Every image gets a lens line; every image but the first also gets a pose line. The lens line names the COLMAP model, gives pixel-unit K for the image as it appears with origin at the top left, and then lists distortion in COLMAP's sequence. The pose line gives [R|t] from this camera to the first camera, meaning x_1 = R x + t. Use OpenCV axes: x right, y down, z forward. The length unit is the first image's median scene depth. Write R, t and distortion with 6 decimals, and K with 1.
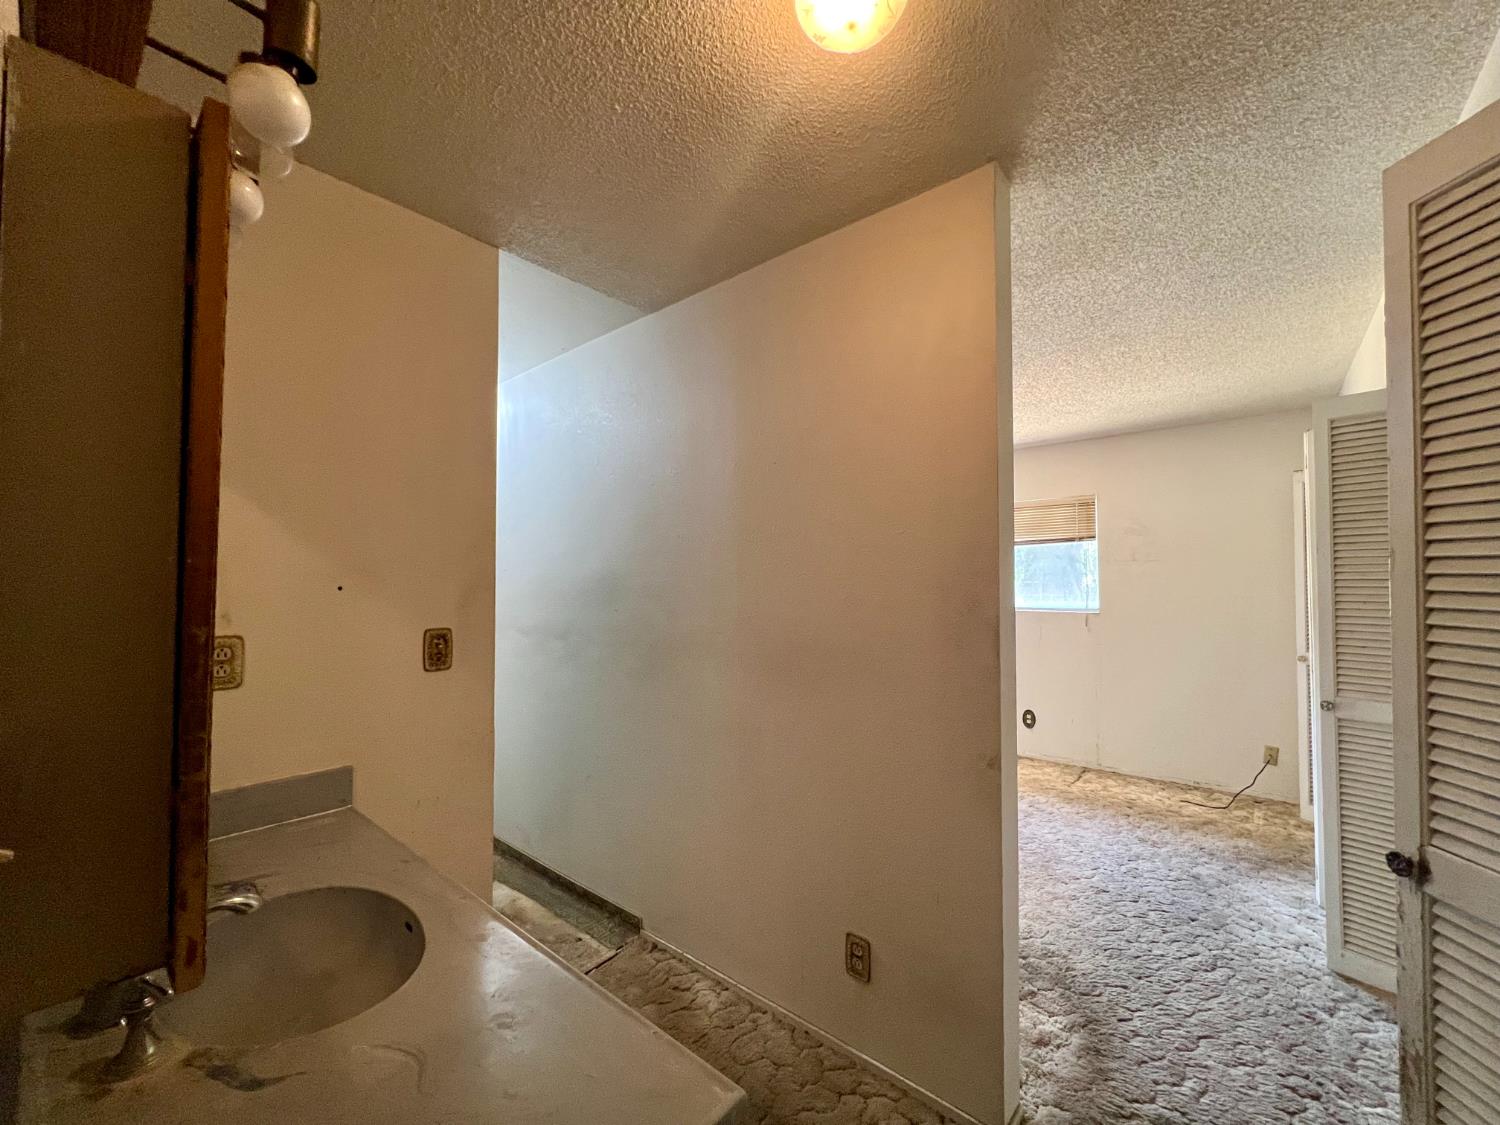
lens RADIAL K [[603.1, 0, 752.1], [0, 603.1, 563.9], [0, 0, 1]] dist [-0.000105, 0.000495]
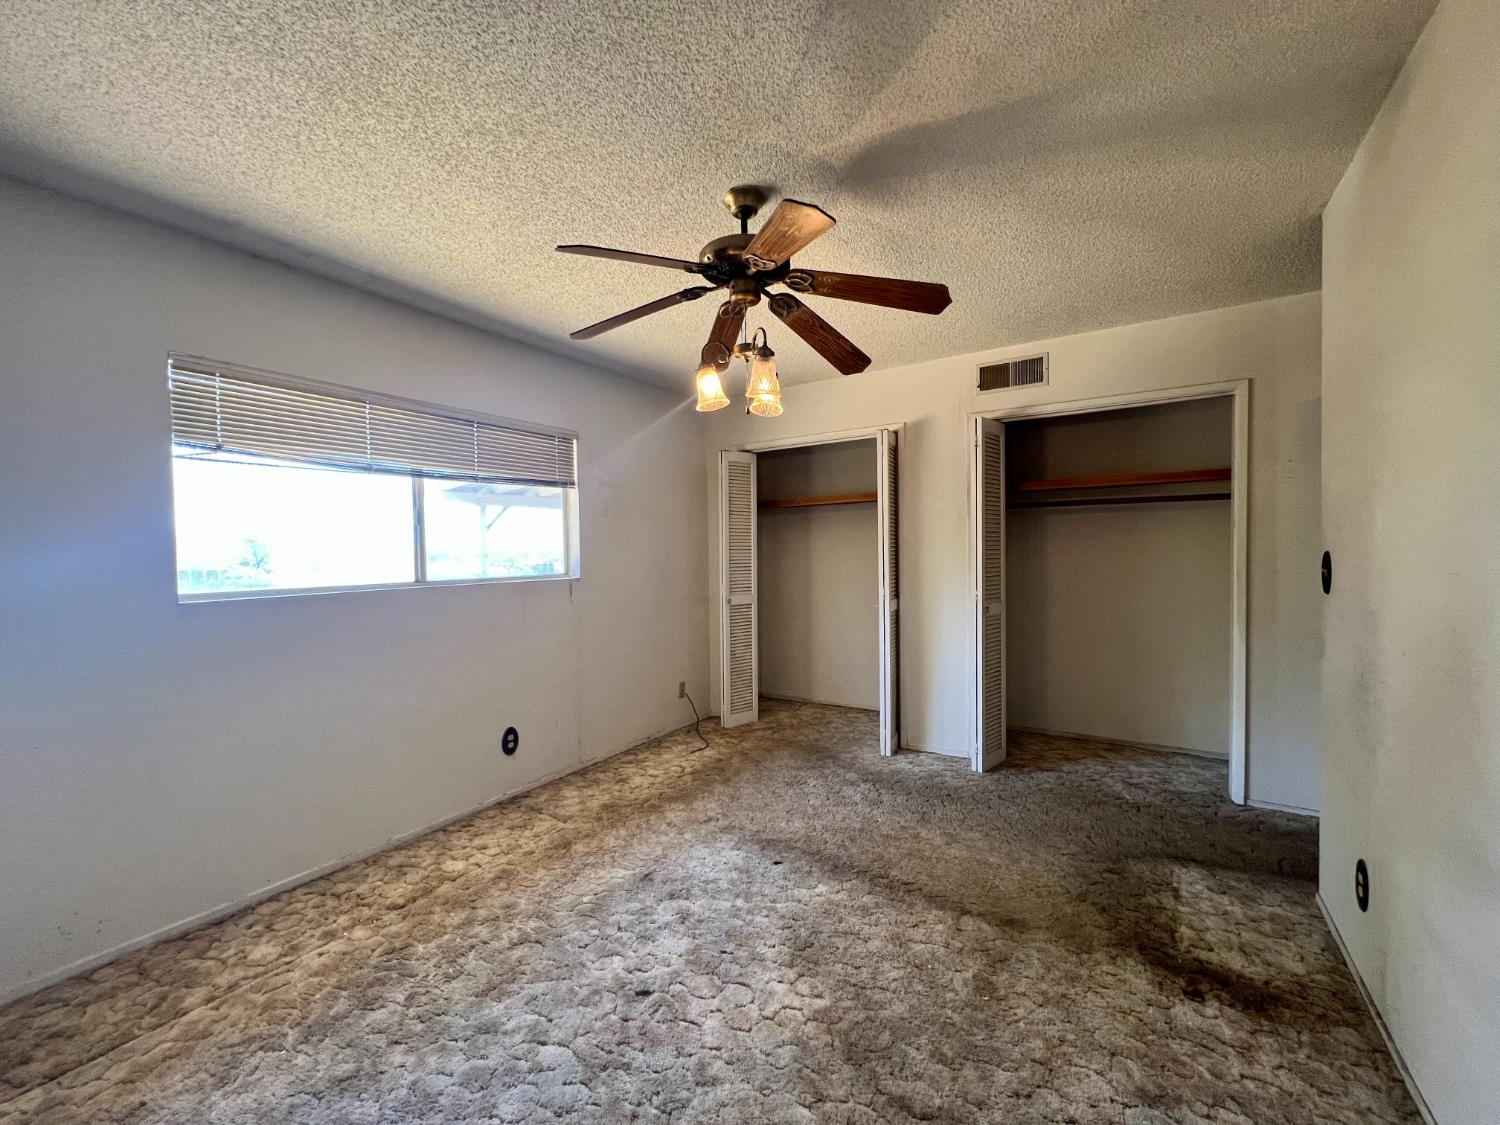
lens RADIAL K [[603.1, 0, 752.1], [0, 603.1, 563.9], [0, 0, 1]] dist [-0.000105, 0.000495]
pose [[-0.138075, -0.017434, 0.990268, -0.305810], [-0.012564, 0.999795, 0.015849, 0.054498], [-0.990342, -0.010253, -0.138266, 1.029032]]
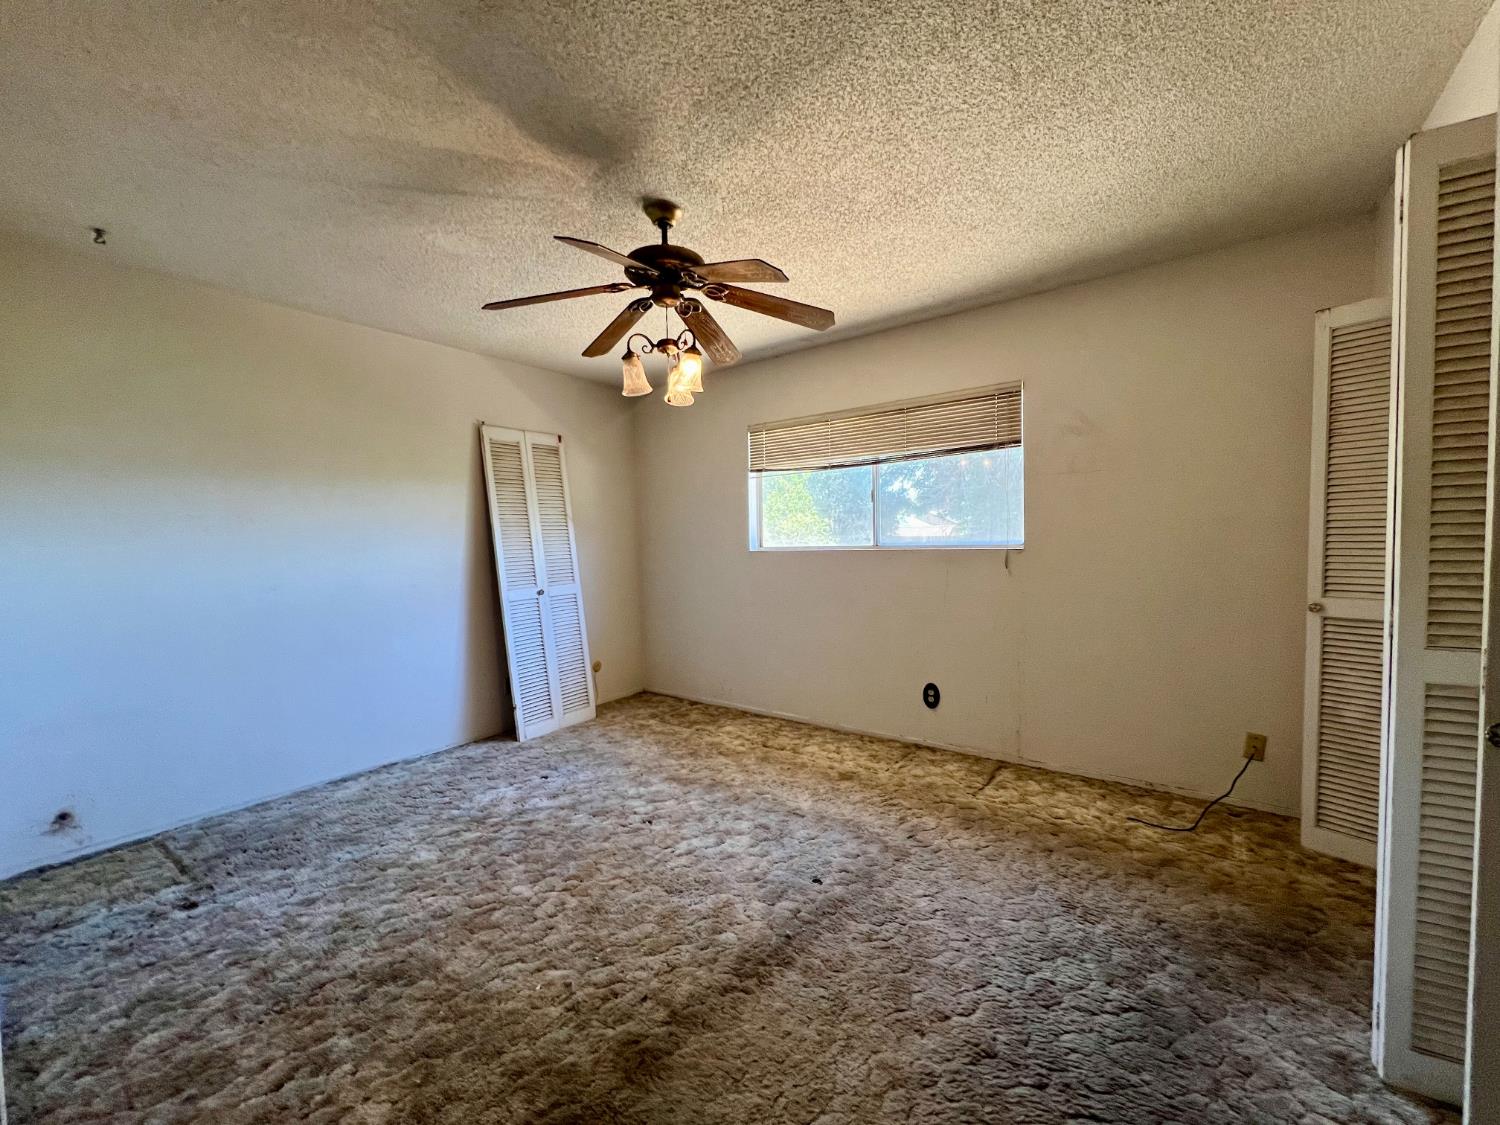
lens RADIAL K [[603.1, 0, 752.1], [0, 603.1, 563.9], [0, 0, 1]] dist [-0.000105, 0.000495]
pose [[0.998043, -0.021012, 0.058892, 0.250050], [0.016766, 0.997286, 0.071689, 0.049615], [-0.060239, -0.070562, 0.995687, 0.362814]]
